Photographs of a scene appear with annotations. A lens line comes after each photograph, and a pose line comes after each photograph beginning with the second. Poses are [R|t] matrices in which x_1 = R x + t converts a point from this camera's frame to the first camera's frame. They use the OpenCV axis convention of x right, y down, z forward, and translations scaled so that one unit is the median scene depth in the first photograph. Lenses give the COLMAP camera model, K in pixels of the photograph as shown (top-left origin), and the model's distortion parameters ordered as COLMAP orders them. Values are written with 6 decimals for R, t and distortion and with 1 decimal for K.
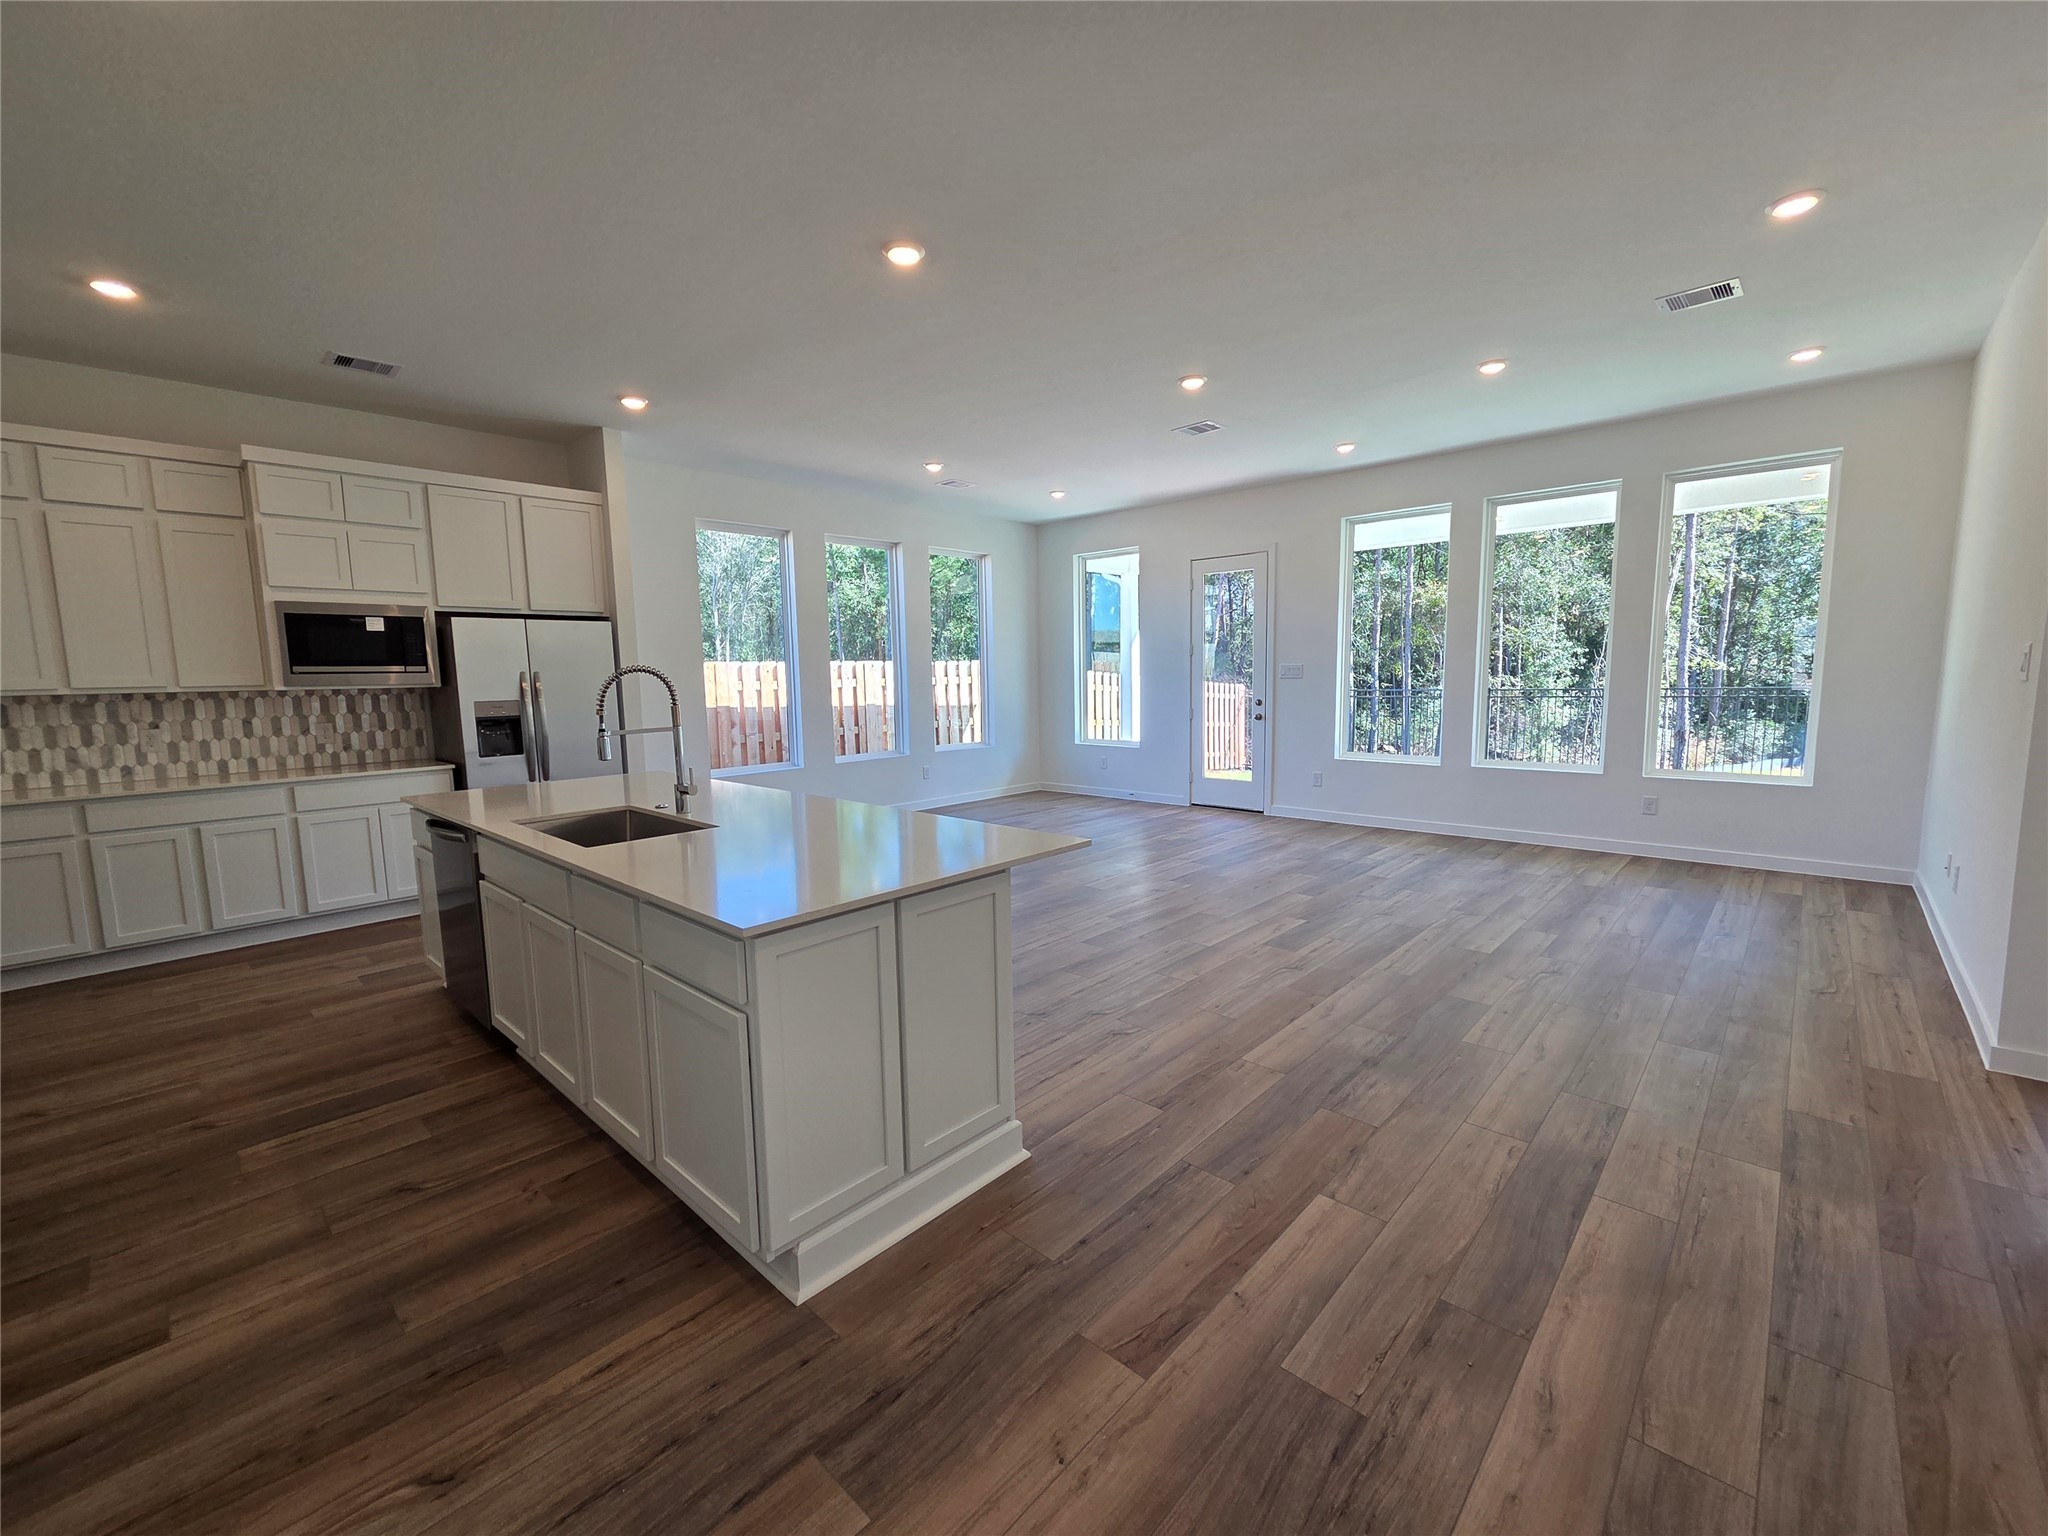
lens RADIAL K [[840.1, 0, 1024.0], [0, 840.1, 768.0], [0, 0, 1]] dist [0.001140, 0.000049]
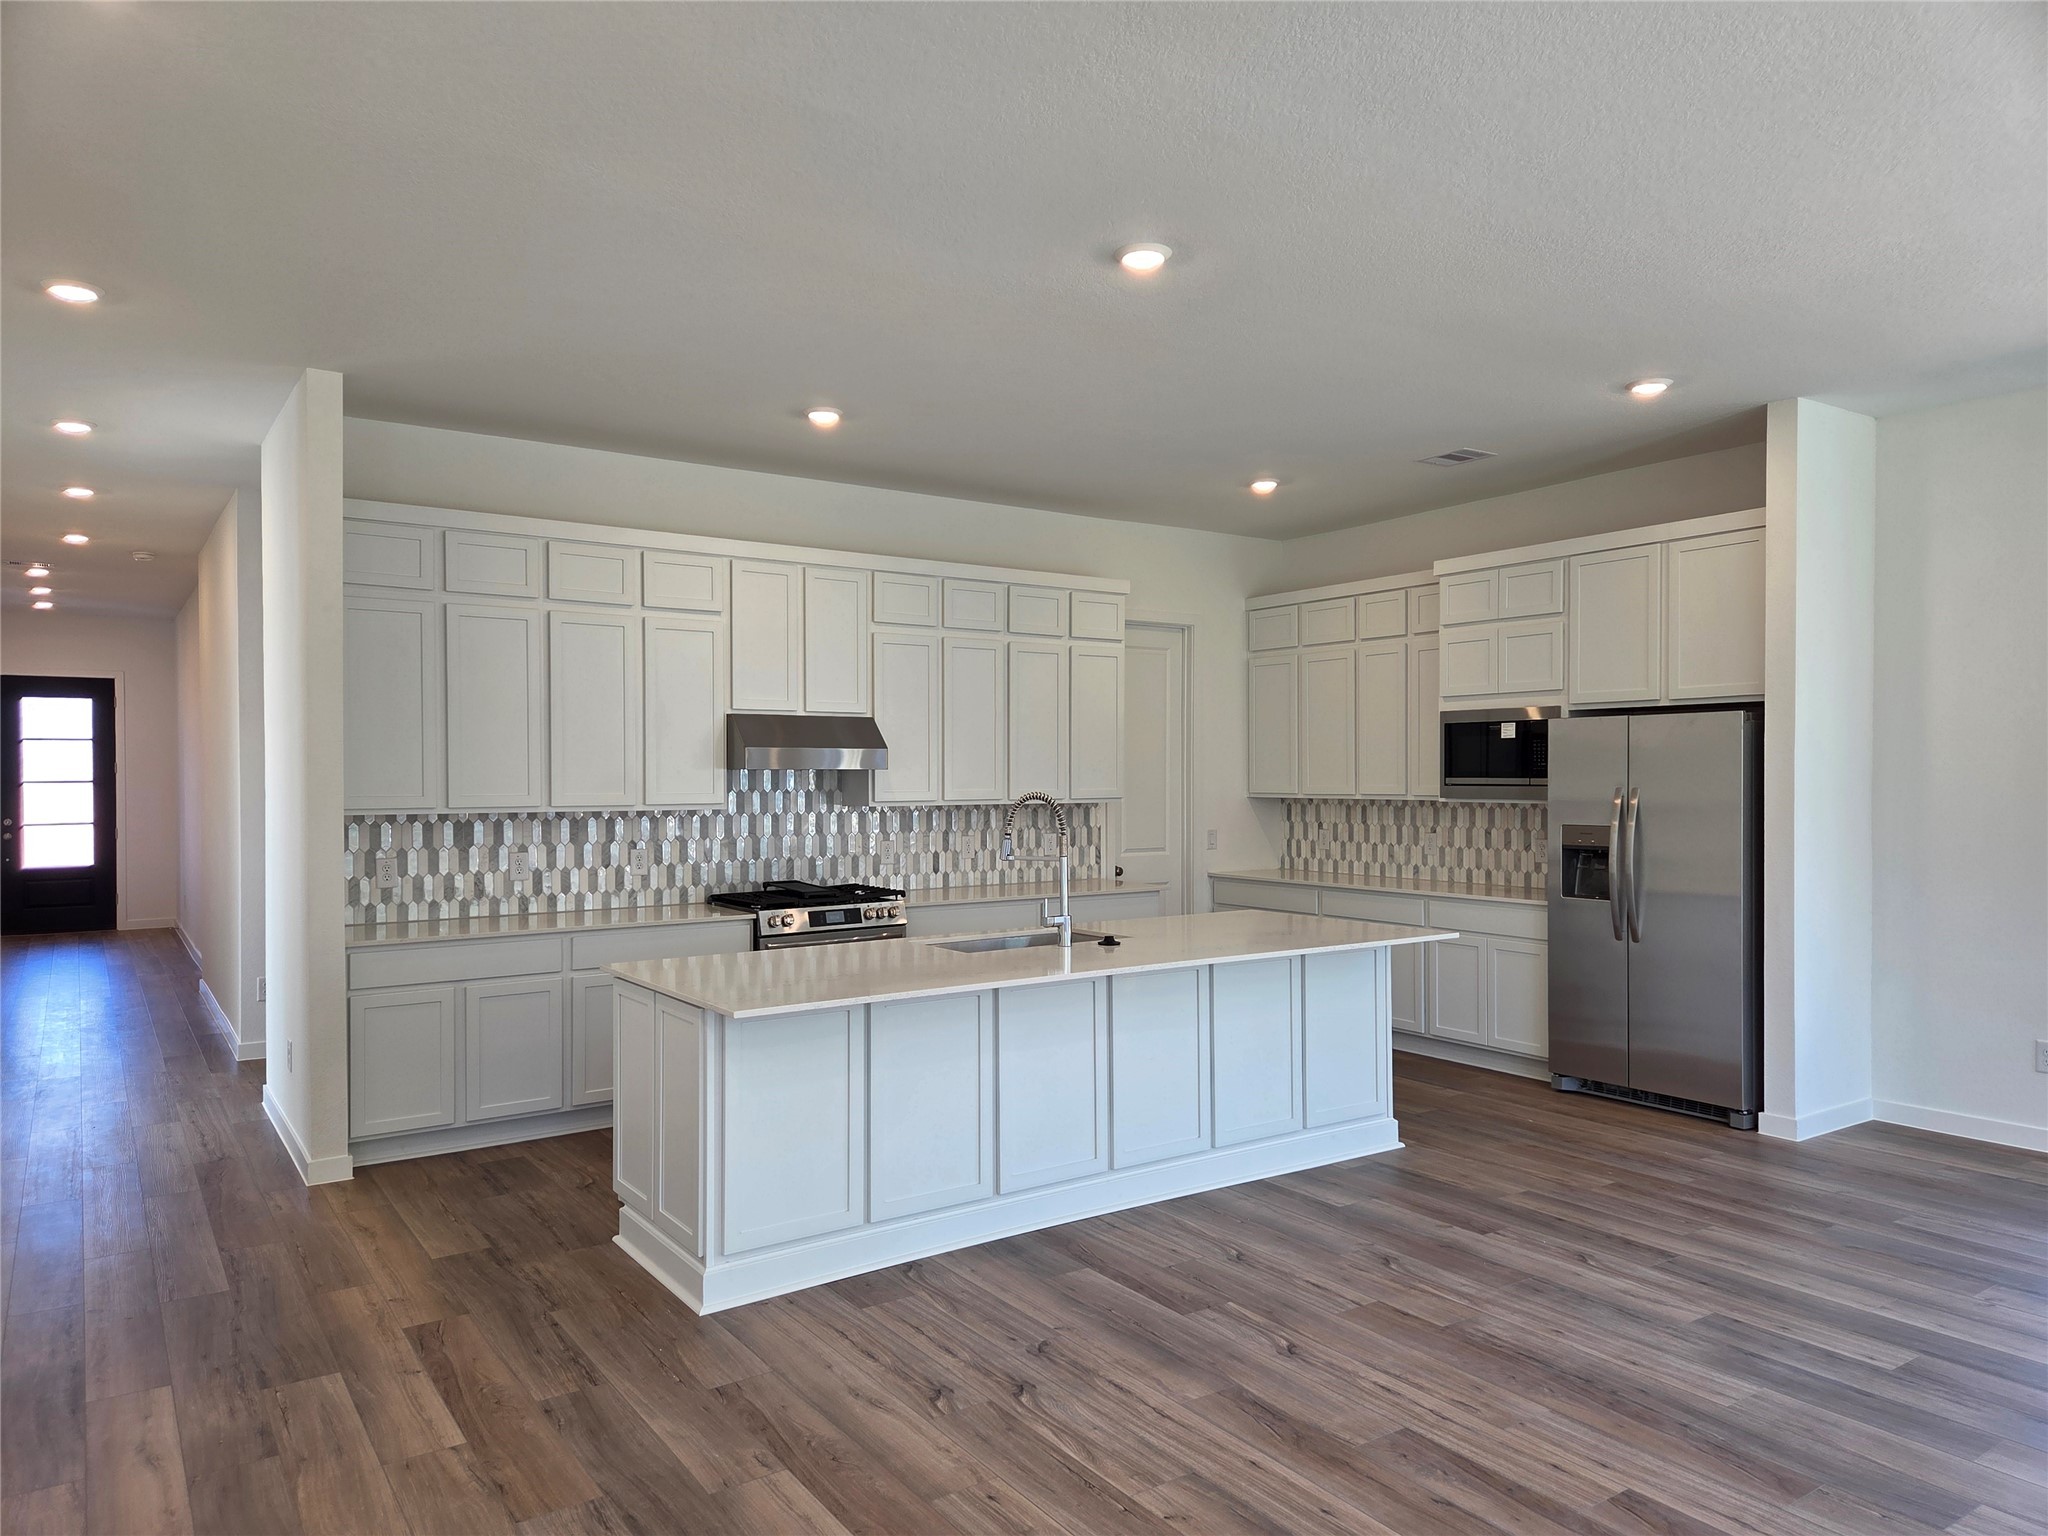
lens RADIAL K [[1357.3, 0, 1024.0], [0, 1357.3, 768.0], [0, 0, 1]] dist [0.038231, -0.049895]
pose [[-0.208947, 0.014224, -0.977824, 0.971733], [-0.113709, 0.992759, 0.038739, -0.174245], [0.971294, 0.119281, -0.205817, 1.082793]]
